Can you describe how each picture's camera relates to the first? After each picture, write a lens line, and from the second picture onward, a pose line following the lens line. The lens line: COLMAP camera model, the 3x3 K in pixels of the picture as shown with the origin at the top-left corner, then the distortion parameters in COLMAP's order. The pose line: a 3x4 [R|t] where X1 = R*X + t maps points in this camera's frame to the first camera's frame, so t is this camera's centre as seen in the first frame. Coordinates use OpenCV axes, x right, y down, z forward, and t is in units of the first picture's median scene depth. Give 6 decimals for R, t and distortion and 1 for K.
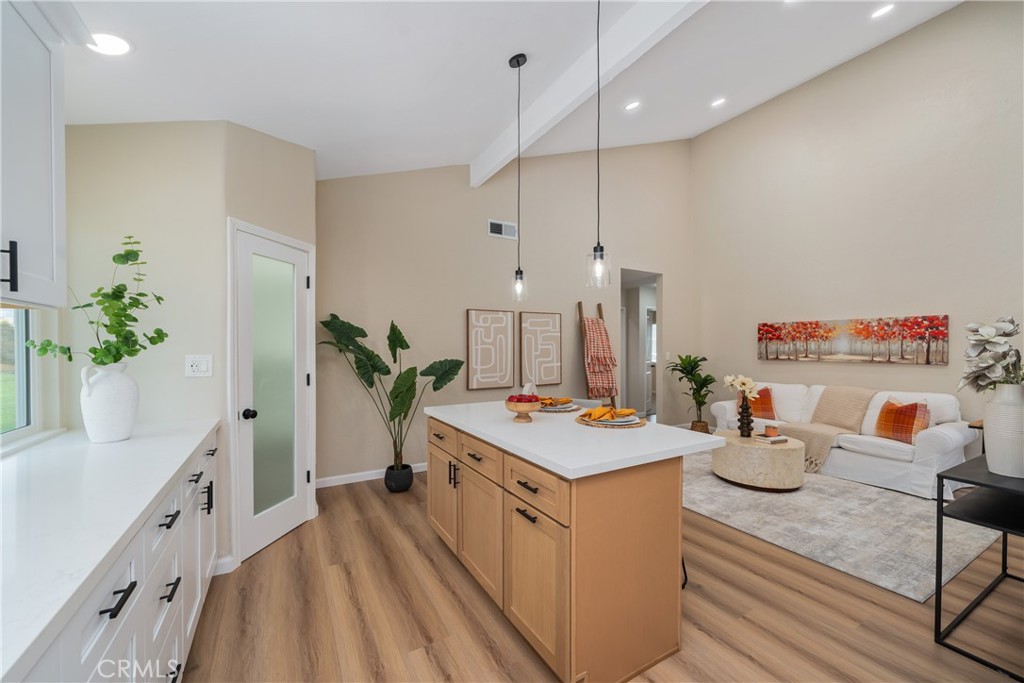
lens RADIAL K [[396.8, 0, 509.8], [0, 396.8, 344.7], [0, 0, 1]] dist [-0.003741, -0.000030]
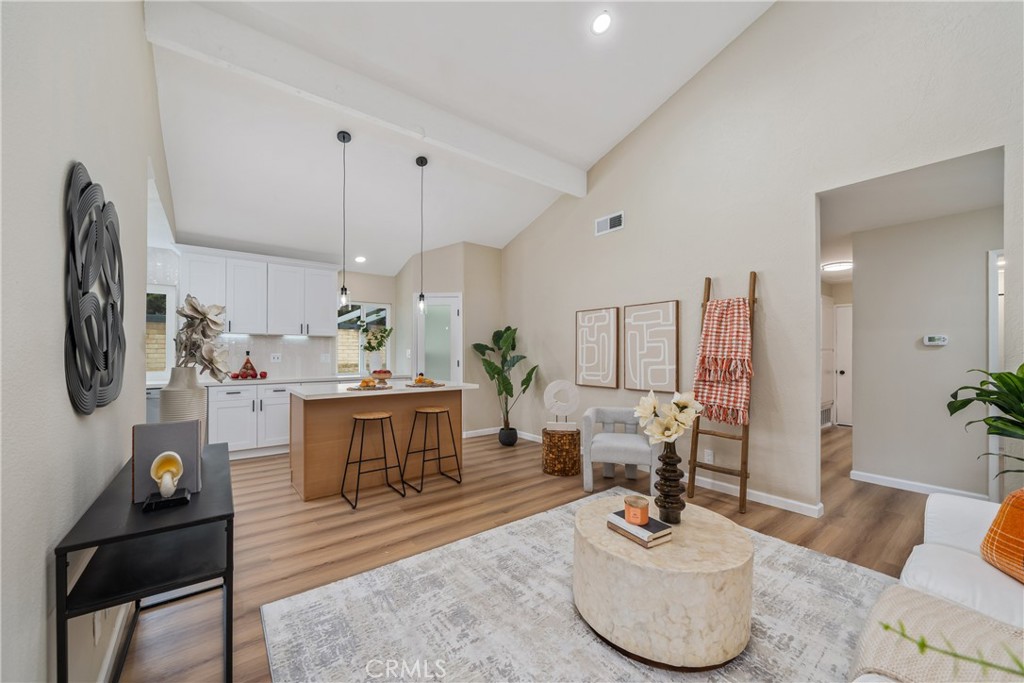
lens RADIAL K [[388.6, 0, 508.1], [0, 388.6, 350.3], [0, 0, 1]] dist [0.001384, 0.000266]
pose [[0.133357, -0.007526, -0.991039, 1.035637], [0.000764, 0.999972, -0.007490, 0.028220], [0.991068, 0.000241, 0.133359, 0.740267]]
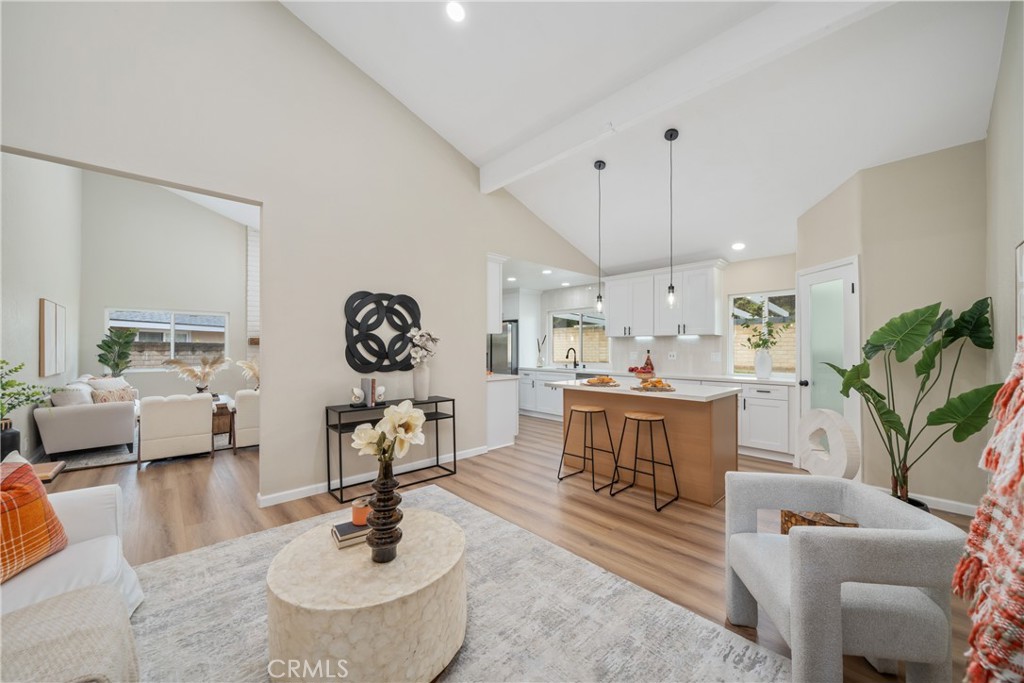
lens RADIAL K [[376.3, 0, 511.1], [0, 376.3, 347.0], [0, 0, 1]] dist [-0.006196, 0.000119]
pose [[-0.975684, -0.002991, -0.219164, 0.551409], [-0.001242, 0.999966, -0.008116, 0.021846], [0.219181, -0.007647, -0.975654, 1.398096]]
